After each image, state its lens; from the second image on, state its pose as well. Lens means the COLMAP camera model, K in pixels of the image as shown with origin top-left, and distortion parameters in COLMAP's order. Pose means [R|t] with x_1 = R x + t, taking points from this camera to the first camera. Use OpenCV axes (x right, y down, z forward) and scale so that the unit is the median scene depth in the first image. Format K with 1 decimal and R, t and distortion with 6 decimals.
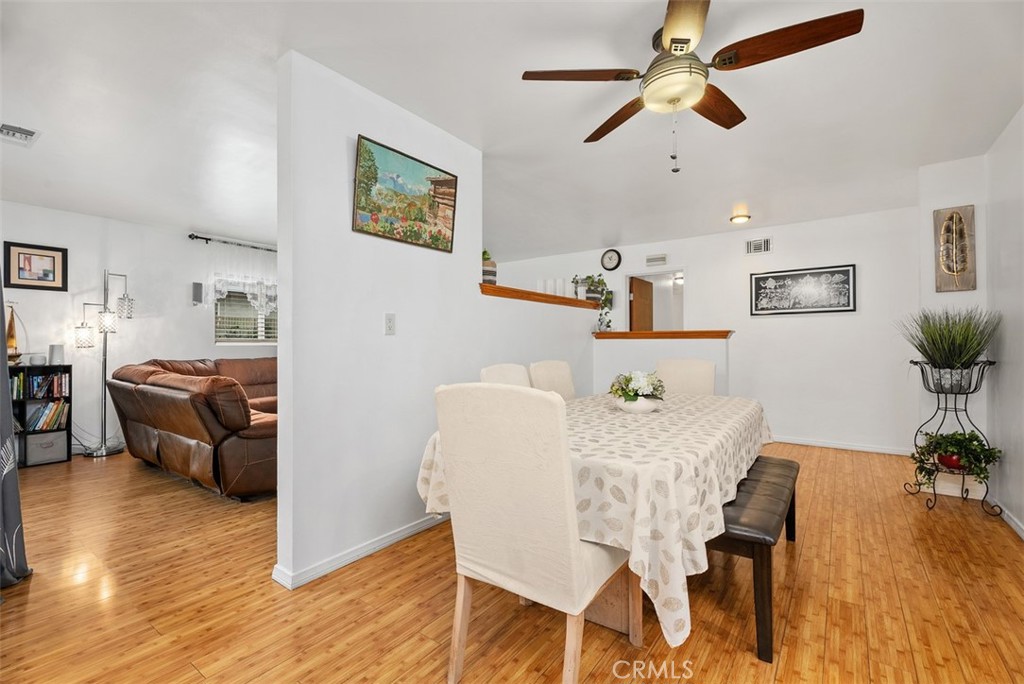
lens RADIAL K [[460.0, 0, 515.5], [0, 460.0, 345.6], [0, 0, 1]] dist [0.000200, -0.000687]
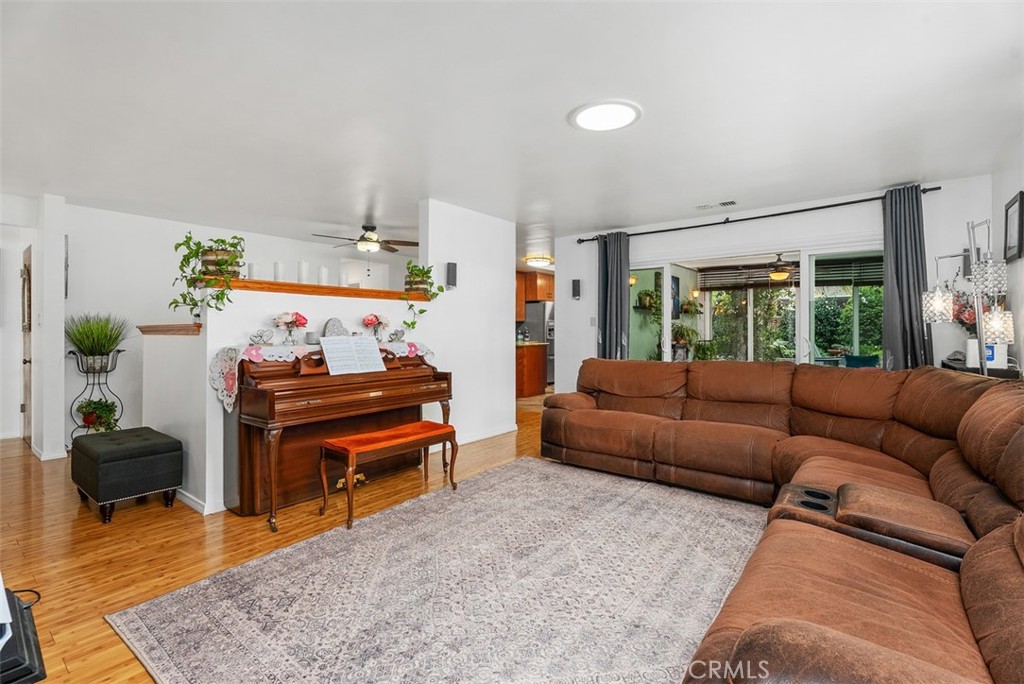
lens RADIAL K [[465.5, 0, 517.8], [0, 465.5, 331.6], [0, 0, 1]] dist [0.002115, 0.000446]
pose [[-0.999221, 0.002690, 0.039375, -0.313357], [0.002850, 0.999988, 0.004022, -0.019996], [-0.039364, 0.004131, -0.999216, 1.746285]]
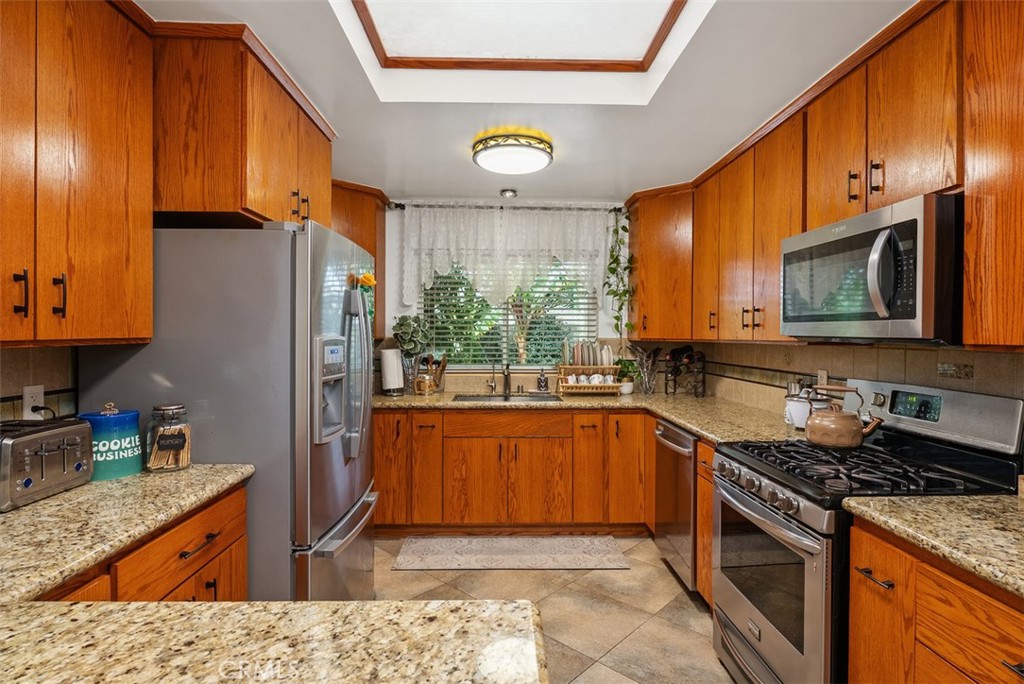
lens RADIAL K [[521.8, 0, 512.2], [0, 521.8, 340.0], [0, 0, 1]] dist [-0.014274, 0.000476]
pose [[-0.797644, 0.007699, -0.603080, -0.239723], [-0.001101, 0.999898, 0.014222, -0.067323], [0.603128, 0.012009, -0.797554, -0.063858]]
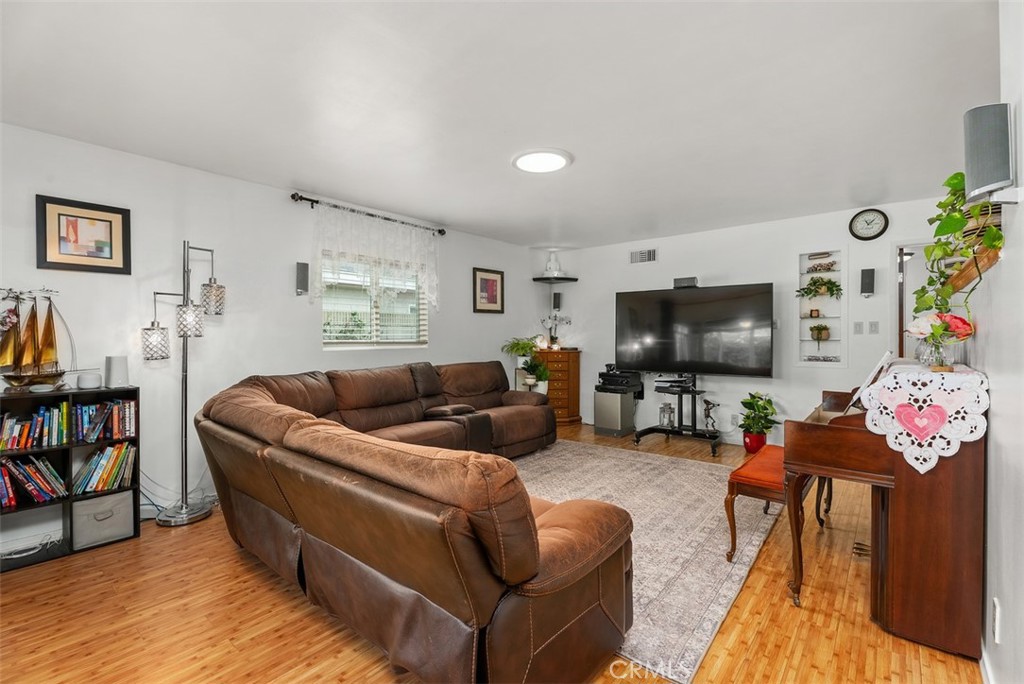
lens RADIAL K [[458.0, 0, 514.9], [0, 458.0, 341.9], [0, 0, 1]] dist [0.001063, 0.000513]
pose [[0.997654, -0.001858, -0.068432, -0.399960], [0.002645, 0.999931, 0.011406, -0.028537], [0.068406, -0.011560, 0.997591, 0.400832]]
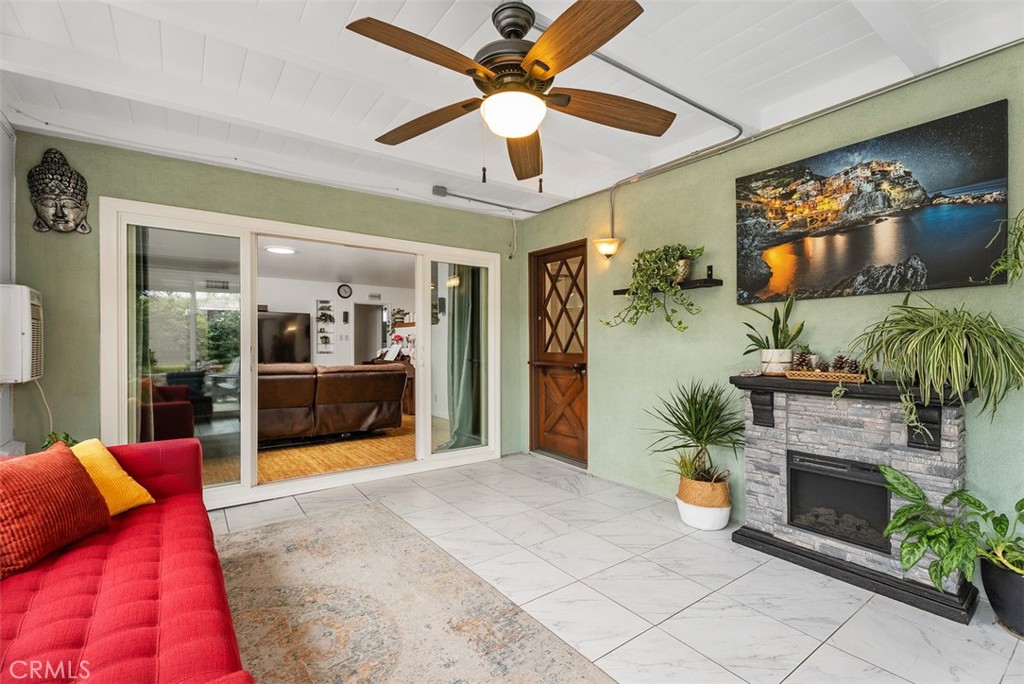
lens RADIAL K [[454.4, 0, 512.0], [0, 454.4, 345.6], [0, 0, 1]] dist [0.000735, 0.000172]
pose [[0.316738, -0.000277, 0.948513, -1.525382], [0.003546, 0.999993, -0.000892, -0.003541], [-0.948507, 0.003646, 0.316736, -0.008412]]
